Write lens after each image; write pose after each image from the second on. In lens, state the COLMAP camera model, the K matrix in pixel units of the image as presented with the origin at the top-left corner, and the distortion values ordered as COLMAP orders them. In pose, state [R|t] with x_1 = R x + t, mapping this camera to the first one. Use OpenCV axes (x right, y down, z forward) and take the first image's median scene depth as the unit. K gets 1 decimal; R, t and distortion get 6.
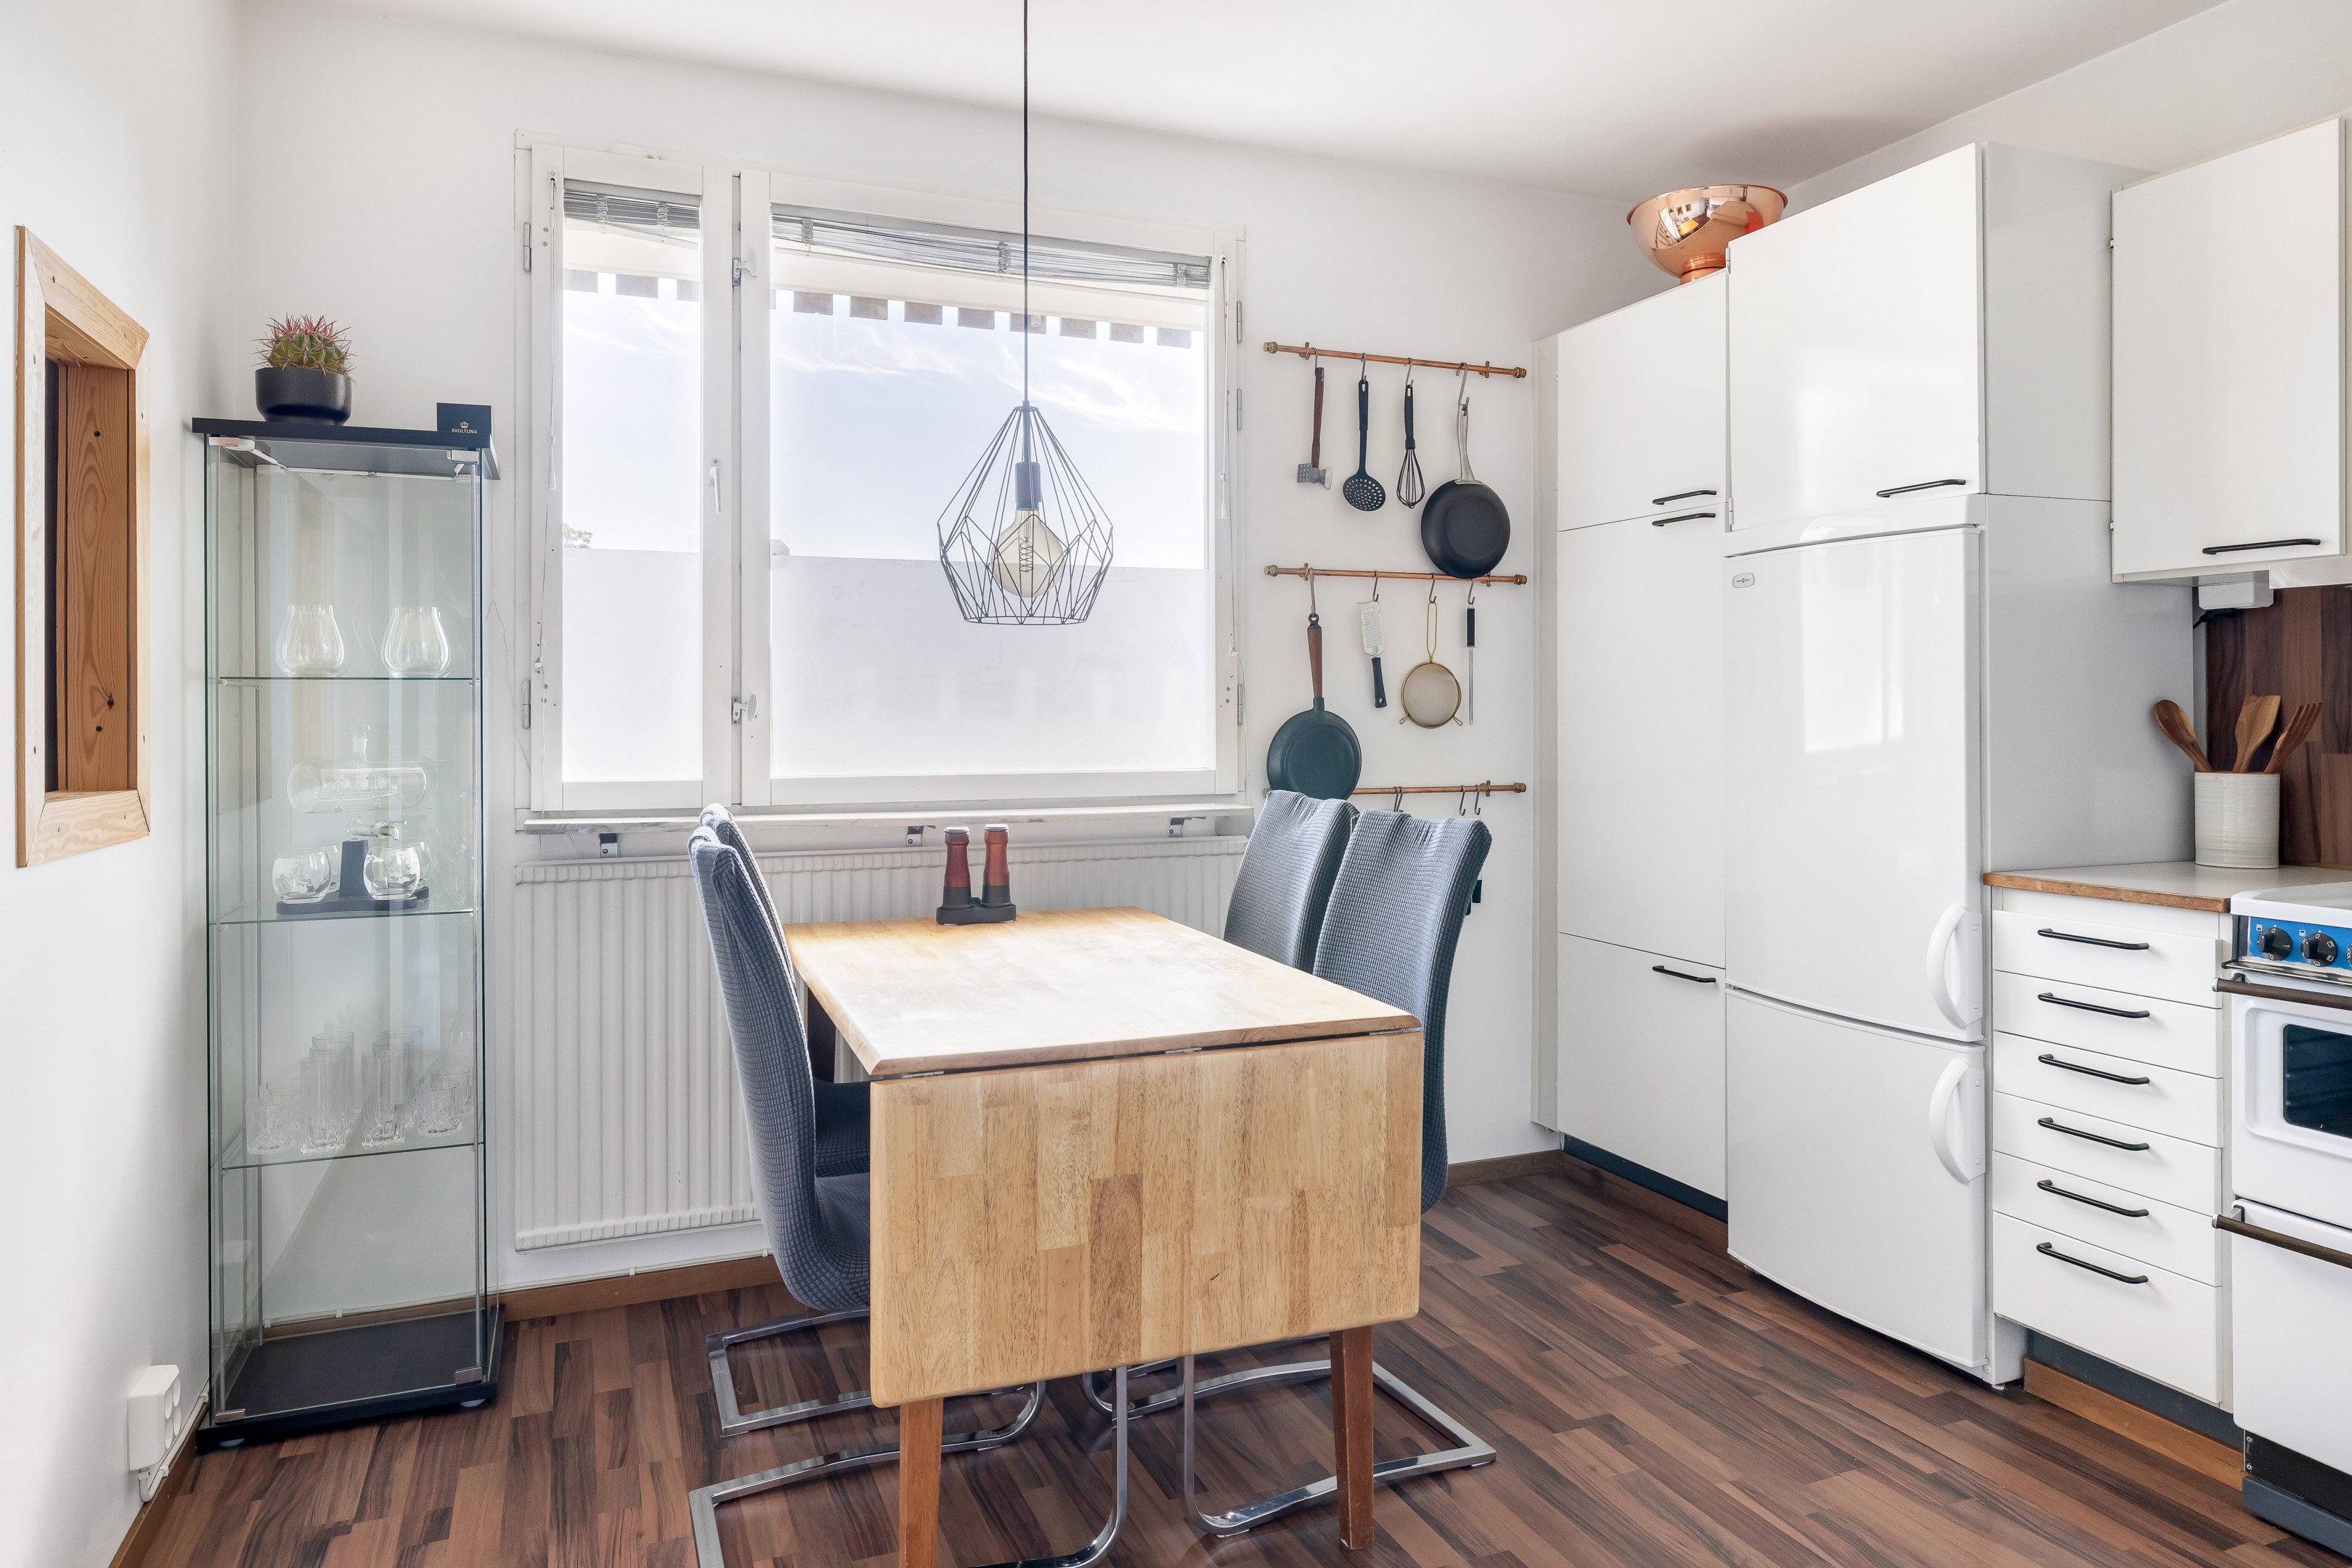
lens RADIAL K [[1532.7, 0, 1184.1], [0, 1532.7, 700.6], [0, 0, 1]] dist [0.002247, 0.000916]
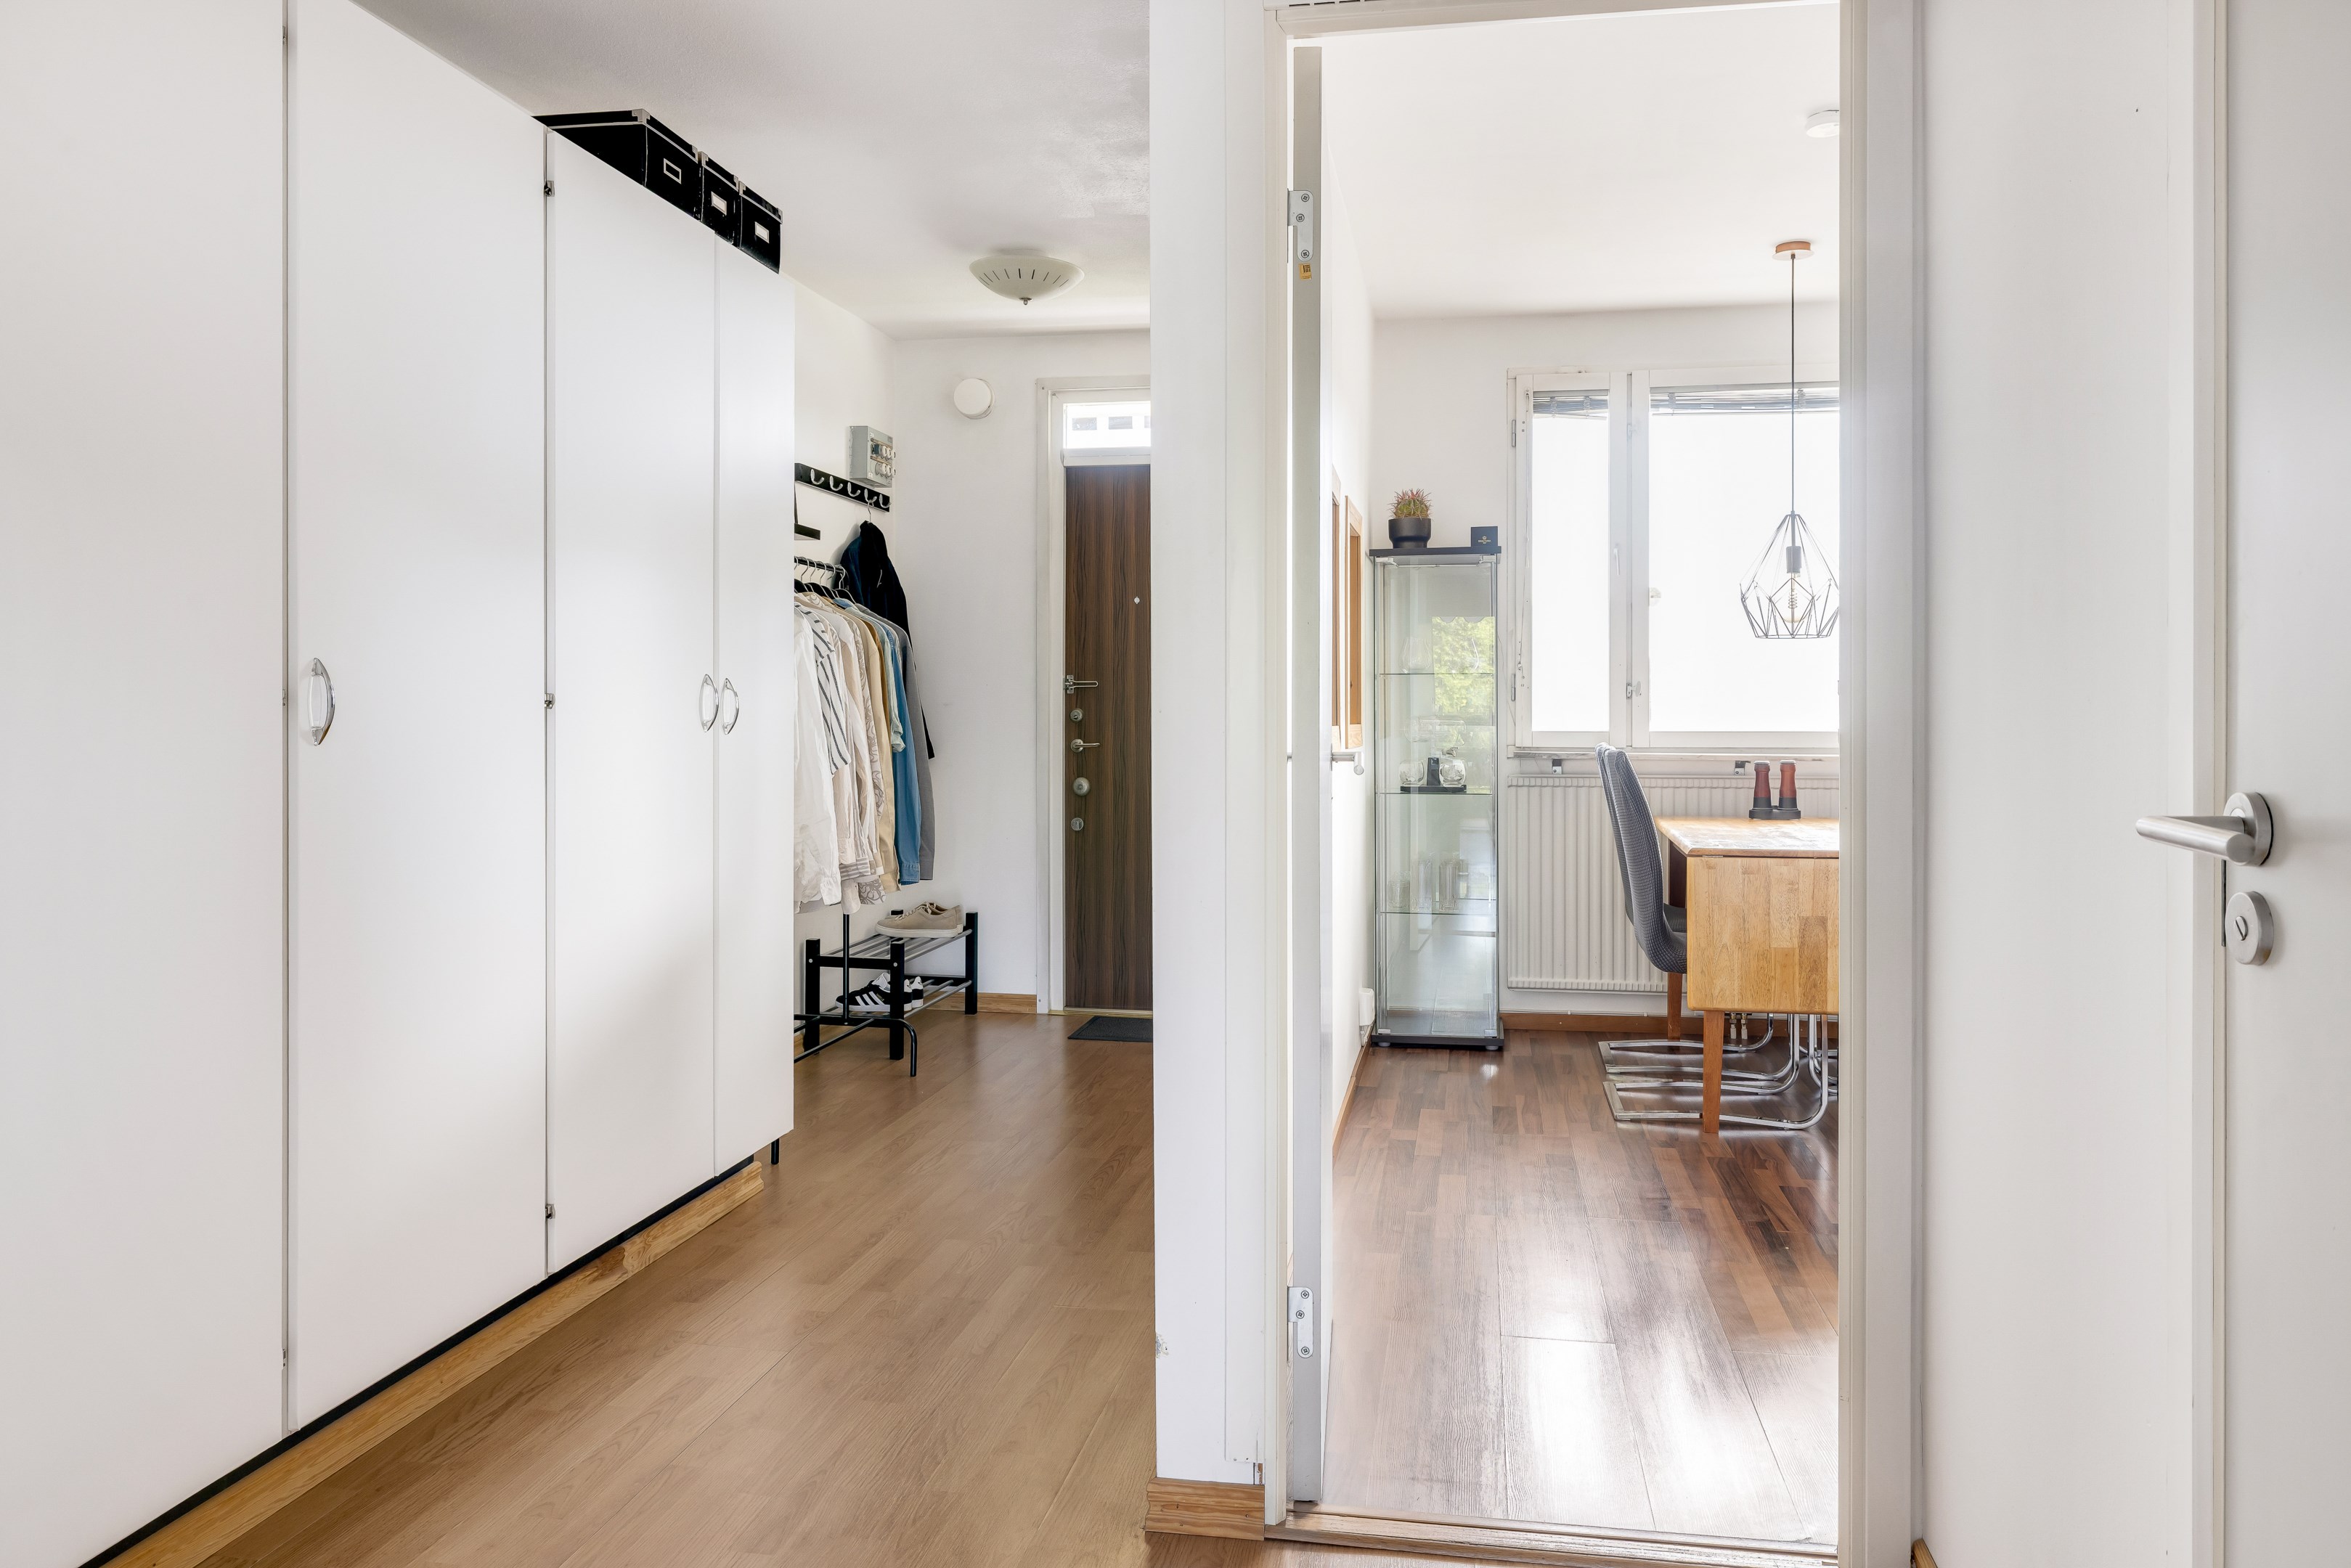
lens RADIAL K [[1621.1, 0, 1173.9], [0, 1621.1, 741.2], [0, 0, 1]] dist [-0.002792, 0.001075]
pose [[0.845340, 0.009458, -0.534145, 0.301253], [0.005650, 0.999629, 0.026642, 0.014536], [0.534199, -0.025540, 0.844973, -0.983145]]
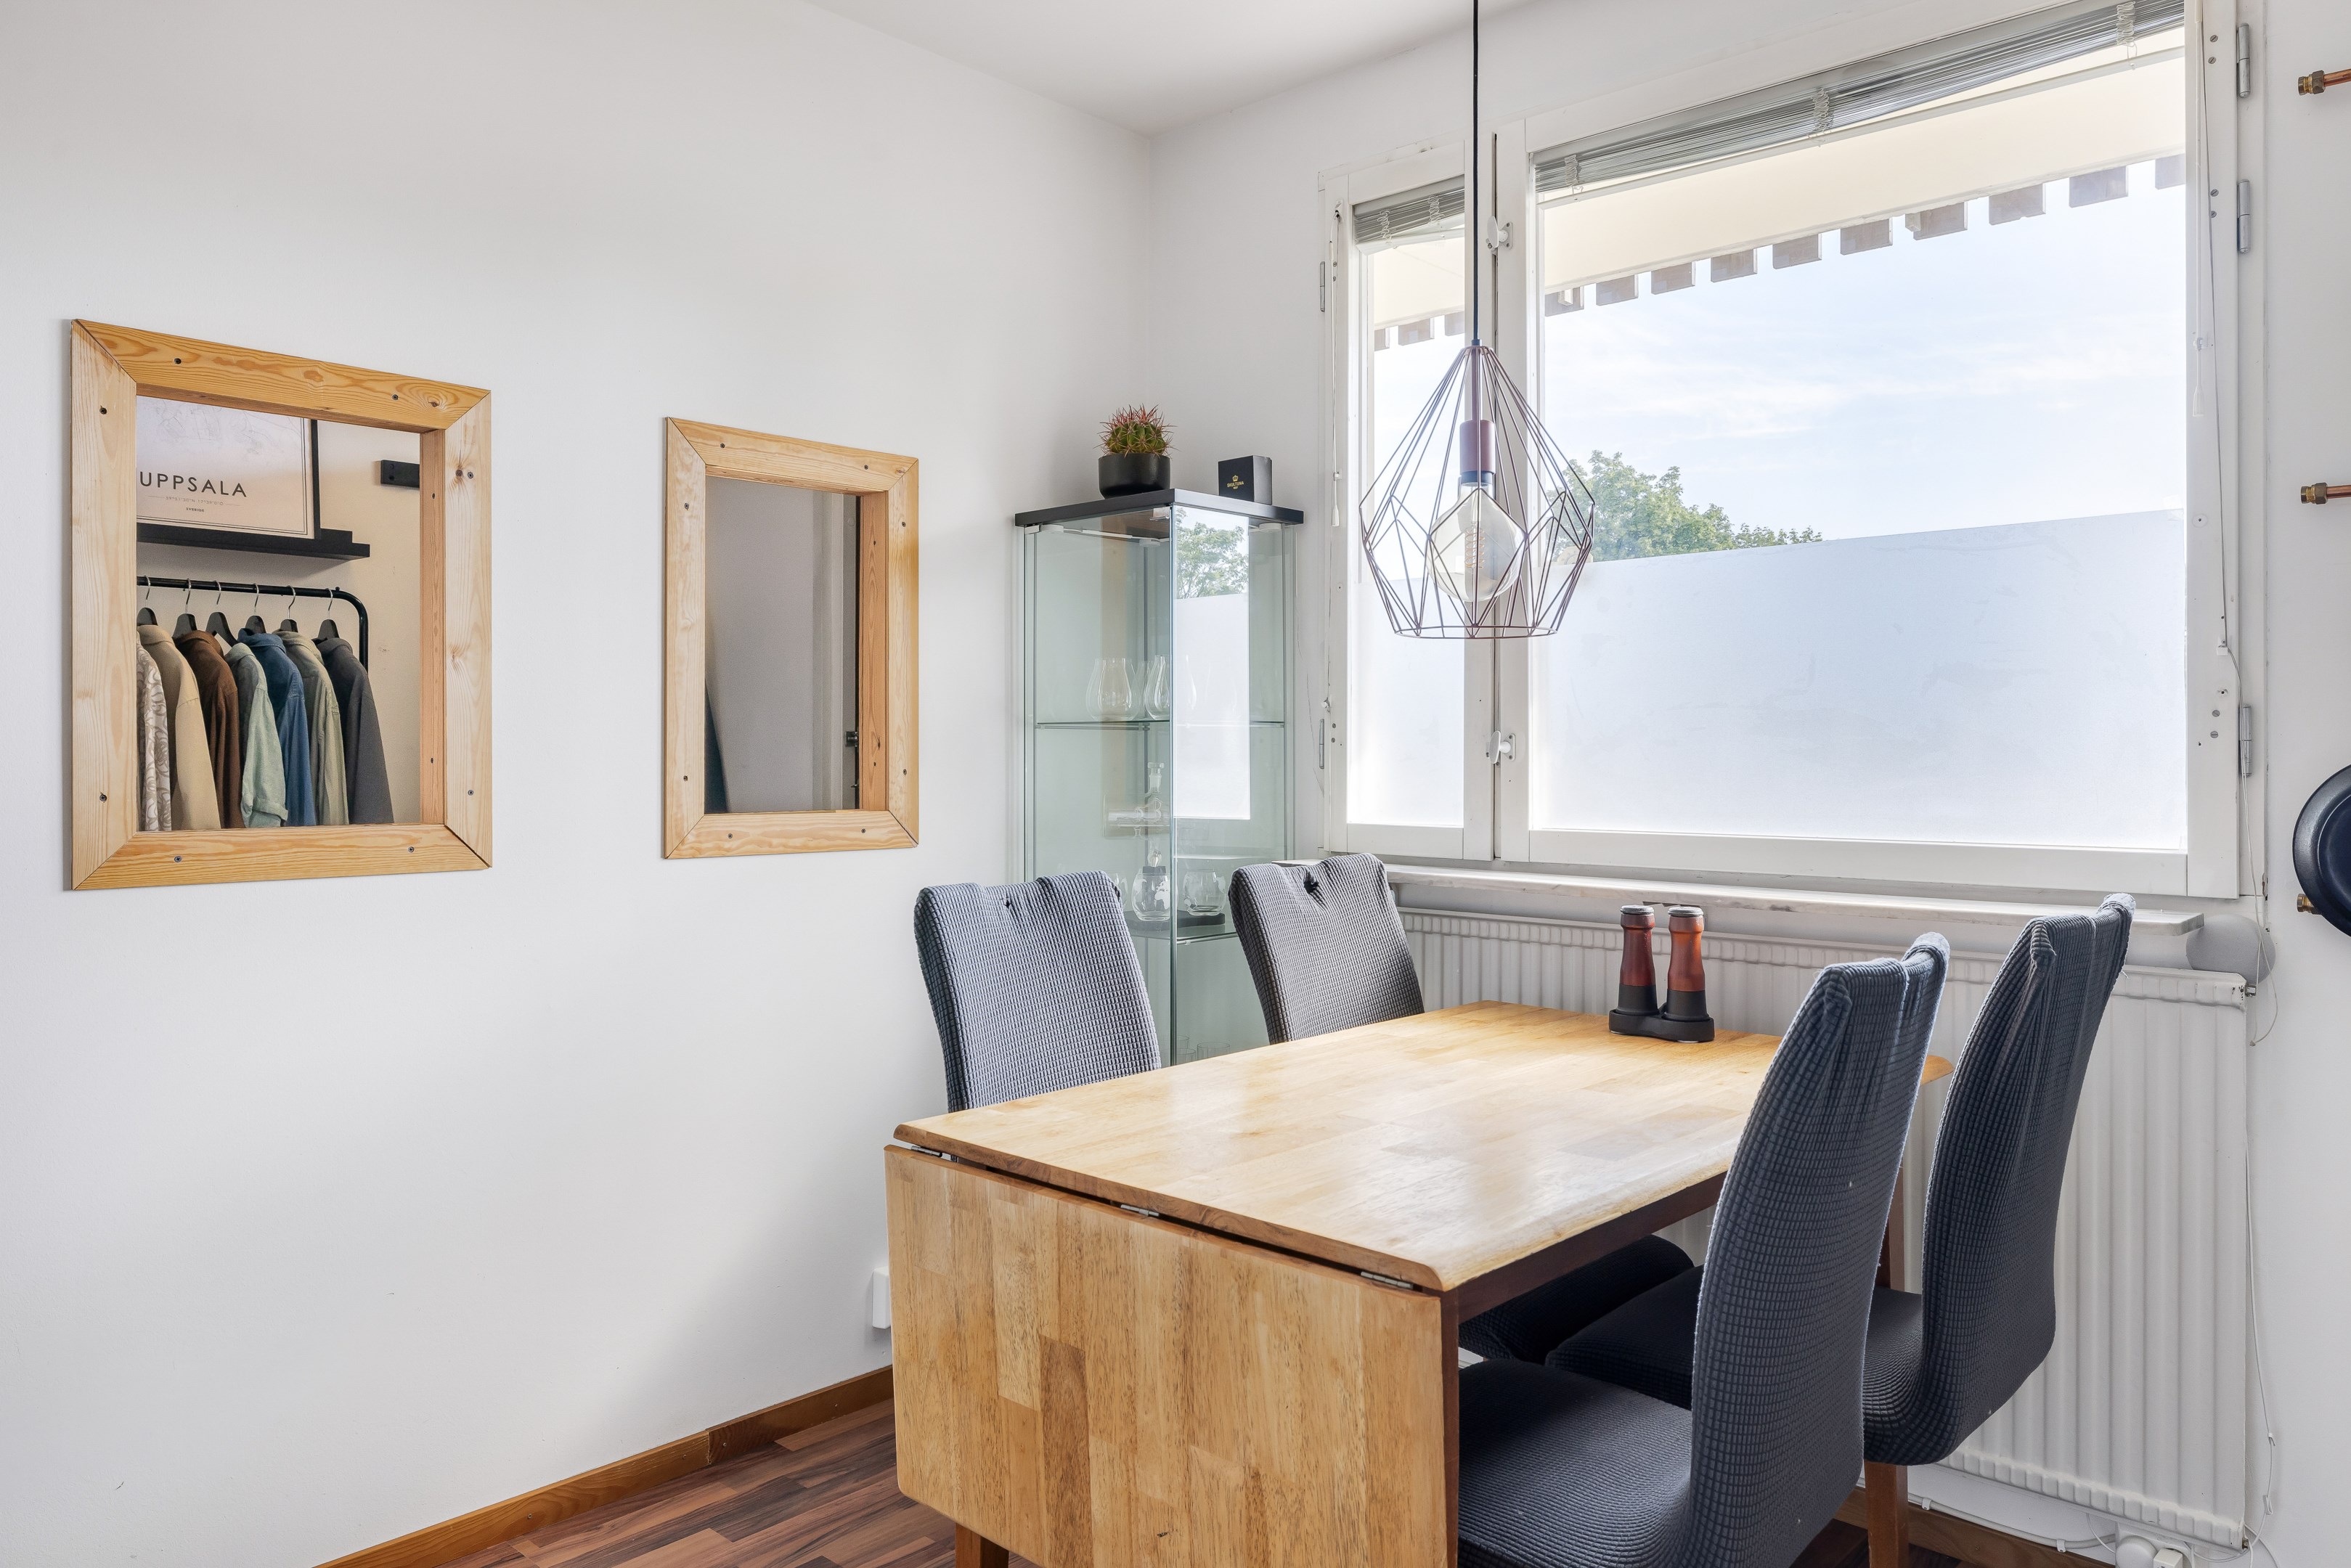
lens RADIAL K [[1621.1, 0, 1173.9], [0, 1621.1, 741.2], [0, 0, 1]] dist [-0.002792, 0.001075]
pose [[0.414692, -0.003019, -0.909957, 0.583128], [0.005380, 0.999985, -0.000866, 0.001670], [0.909946, -0.004536, 0.414702, 0.558515]]
